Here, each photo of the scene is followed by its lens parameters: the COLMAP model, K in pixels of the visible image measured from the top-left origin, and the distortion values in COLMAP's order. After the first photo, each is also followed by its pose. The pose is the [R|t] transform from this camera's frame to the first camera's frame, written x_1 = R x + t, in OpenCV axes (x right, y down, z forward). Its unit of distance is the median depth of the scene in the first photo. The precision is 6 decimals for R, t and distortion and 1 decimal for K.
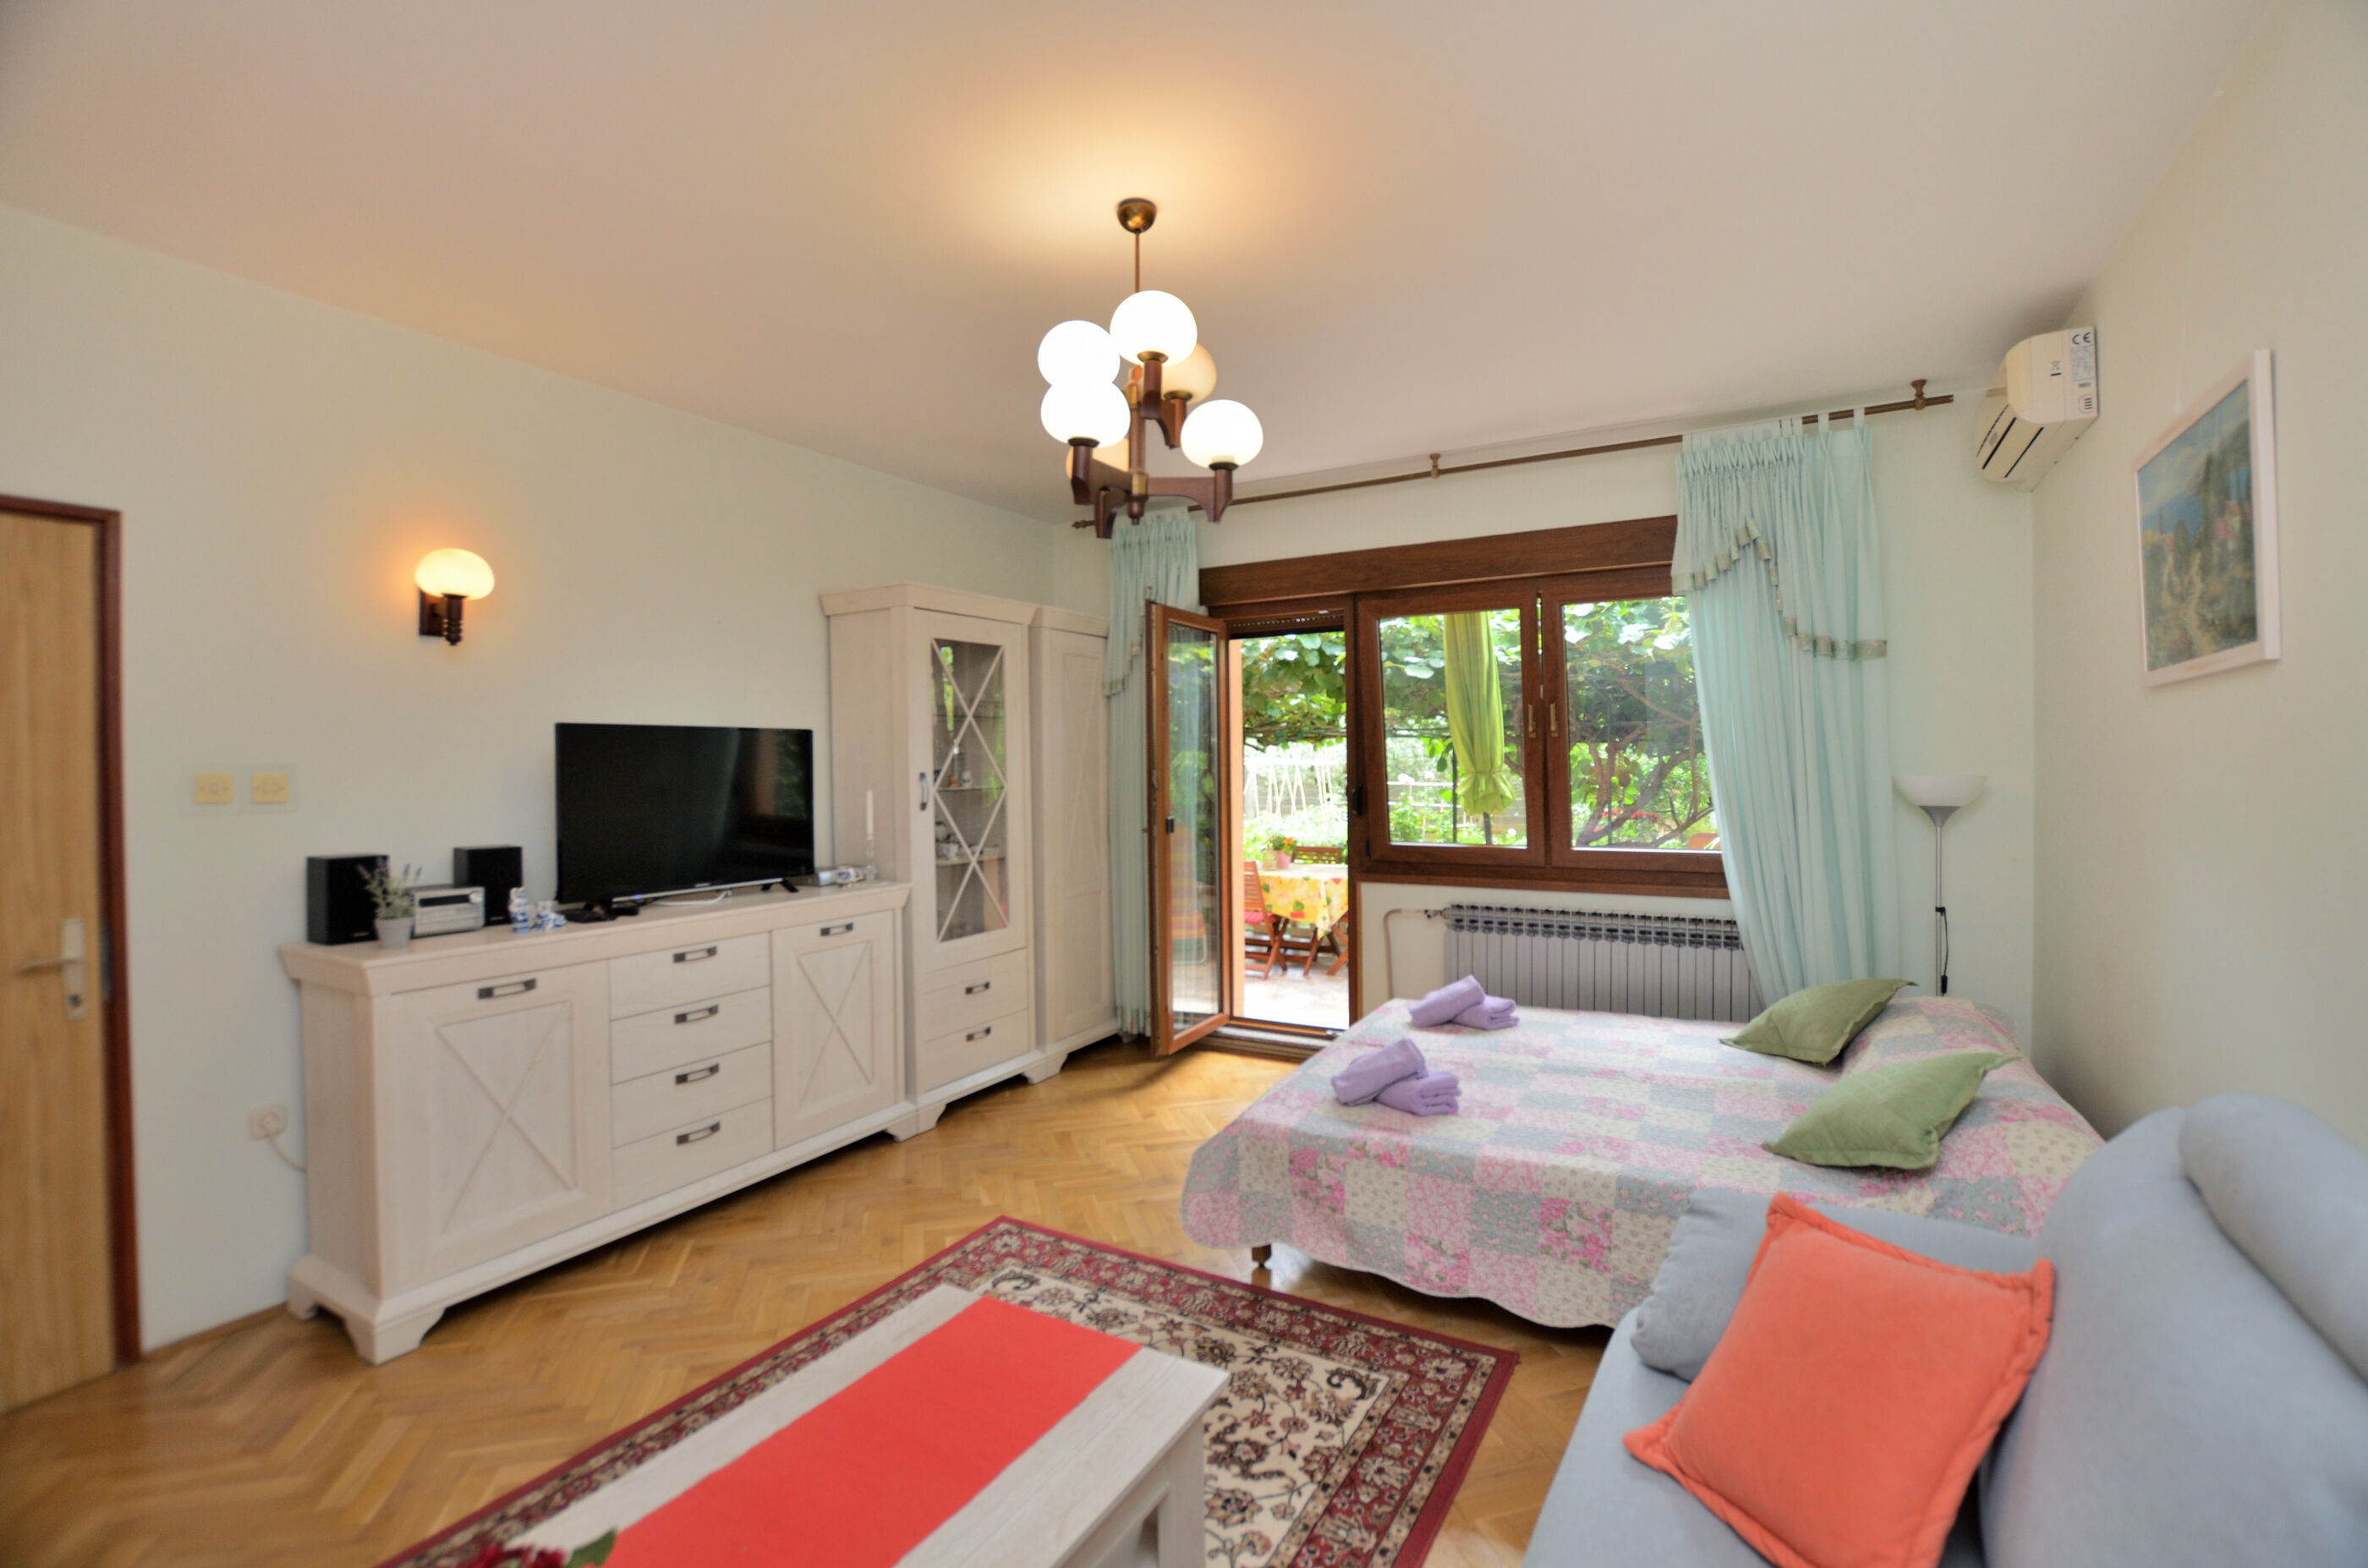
lens RADIAL K [[1039.8, 0, 1208.3], [0, 1039.8, 771.5], [0, 0, 1]] dist [-0.032948, 0.003598]
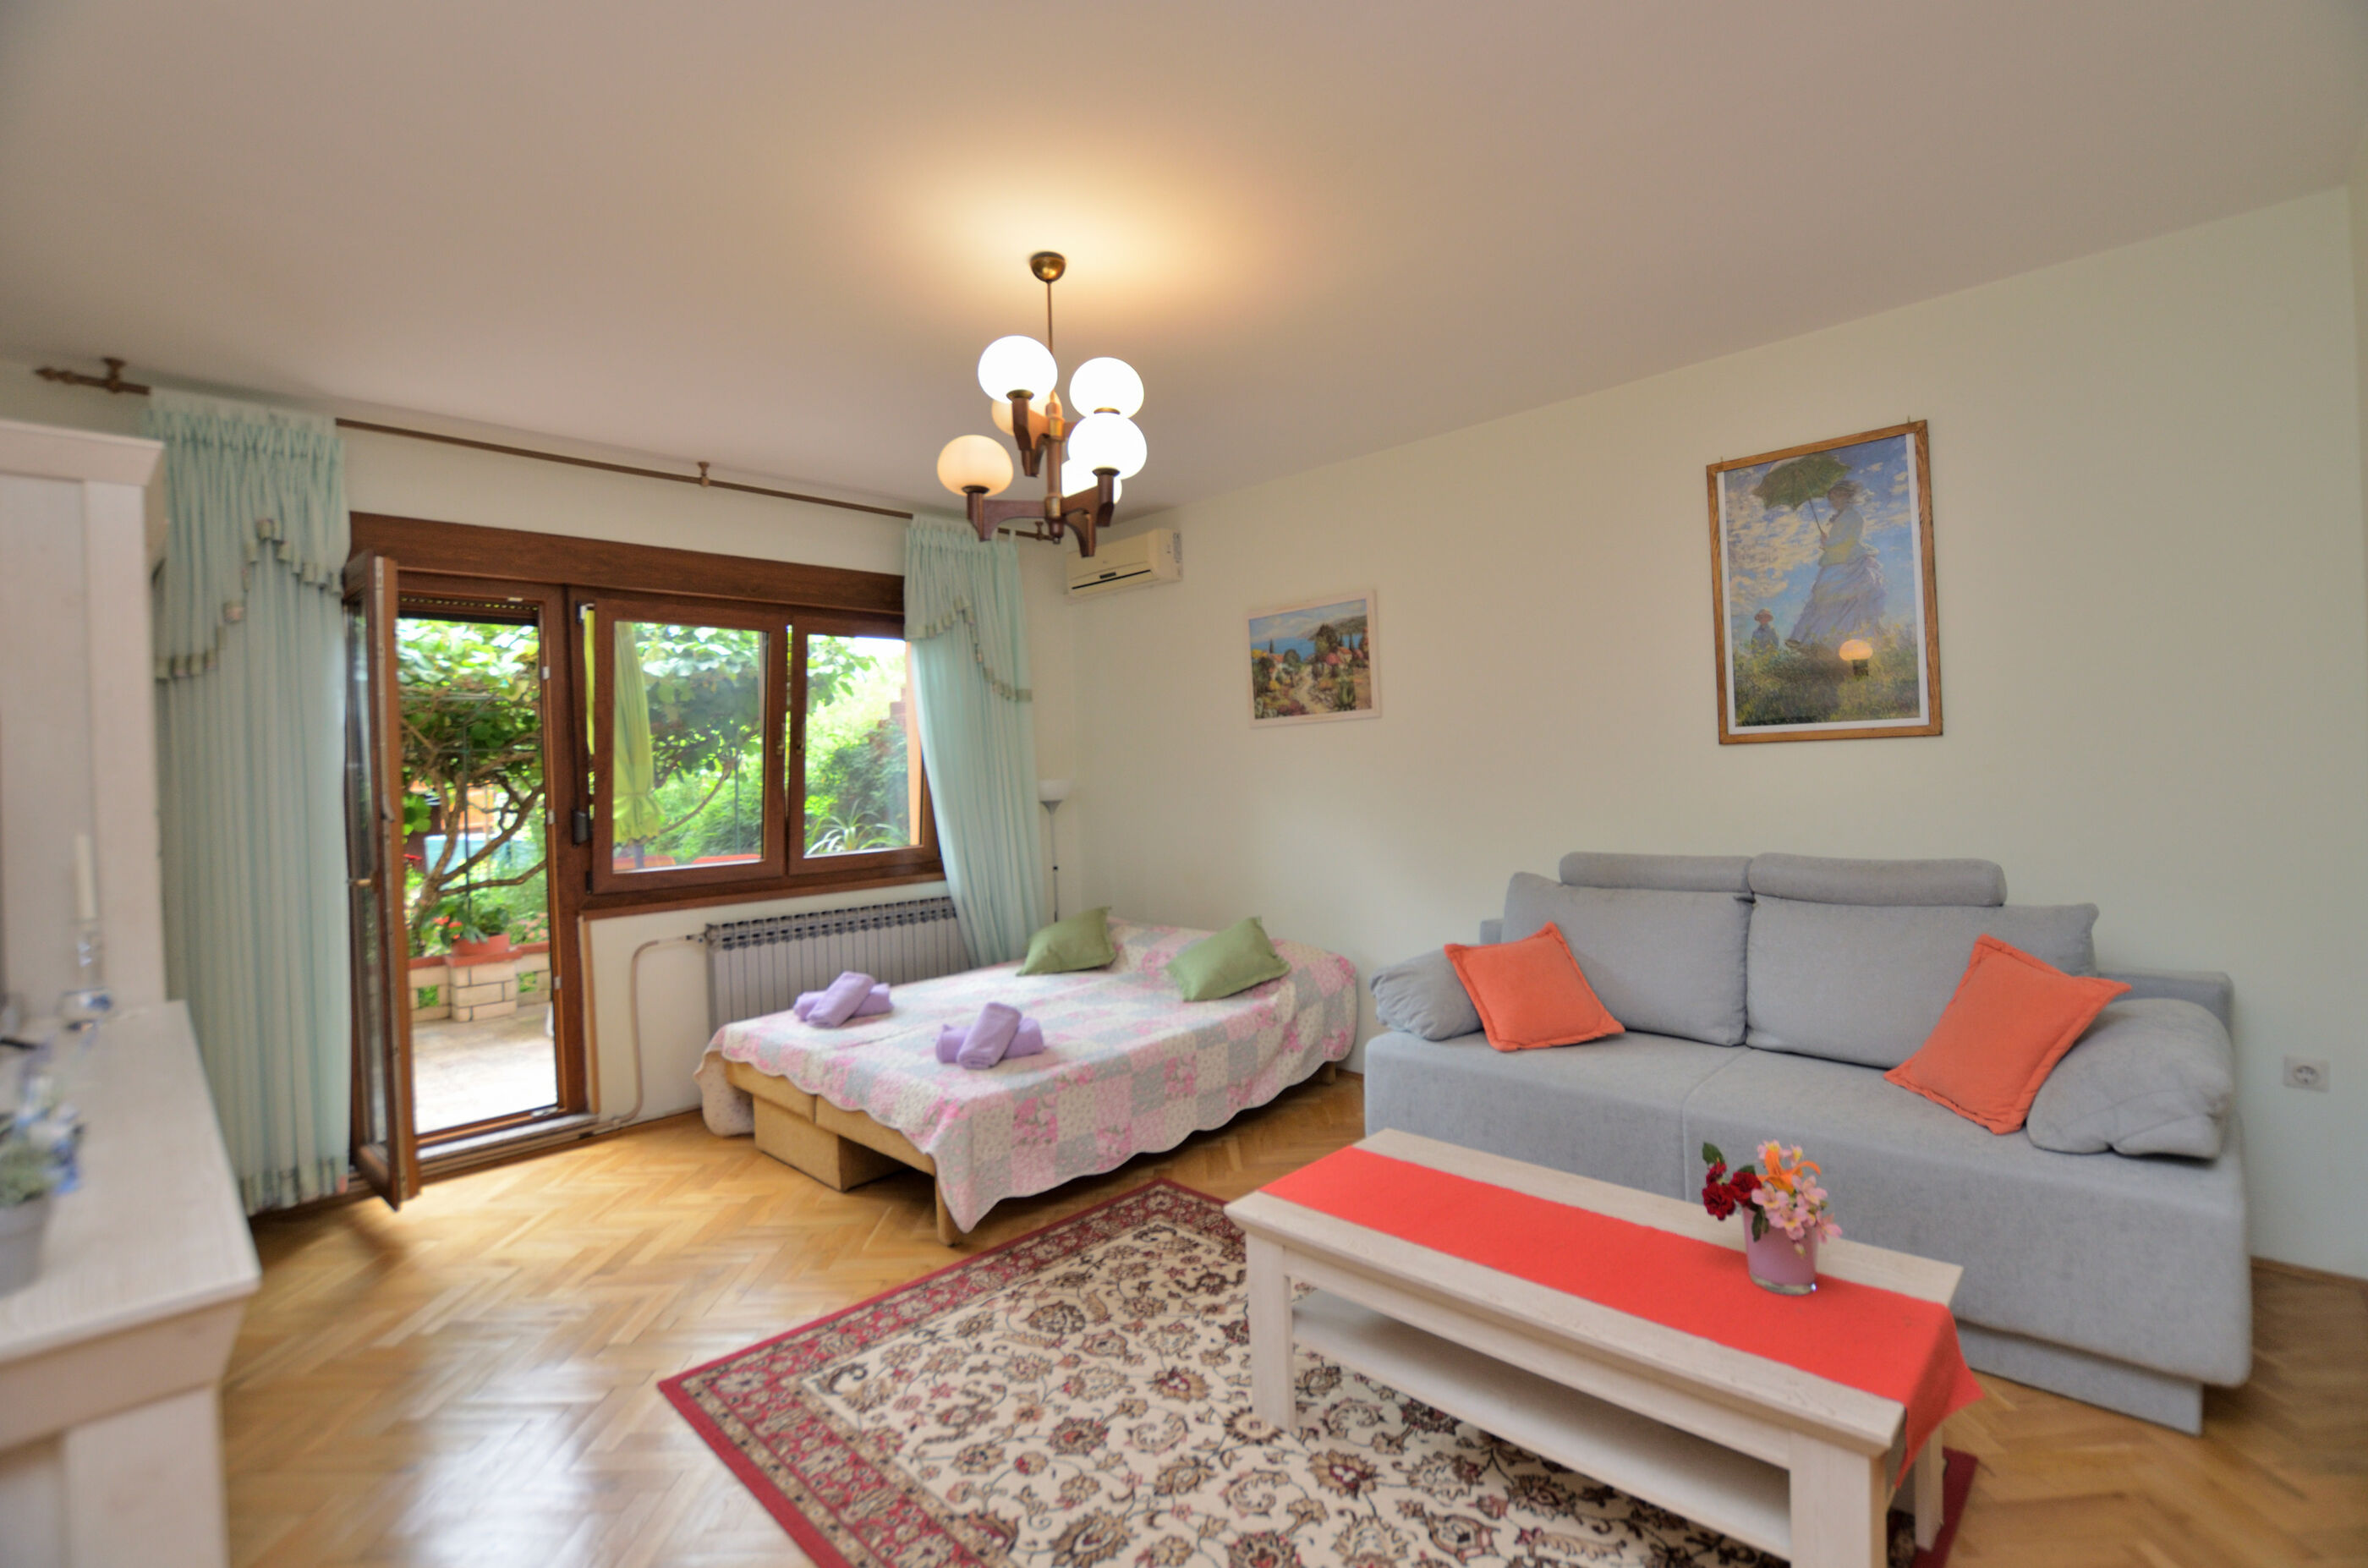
lens RADIAL K [[1039.8, 0, 1206.2], [0, 1039.8, 772.5], [0, 0, 1]] dist [-0.032948, 0.003598]
pose [[0.249240, -0.000024, 0.968442, -0.876686], [0.039580, 0.999165, -0.010162, 0.019524], [-0.967633, 0.040863, 0.249033, 0.459838]]
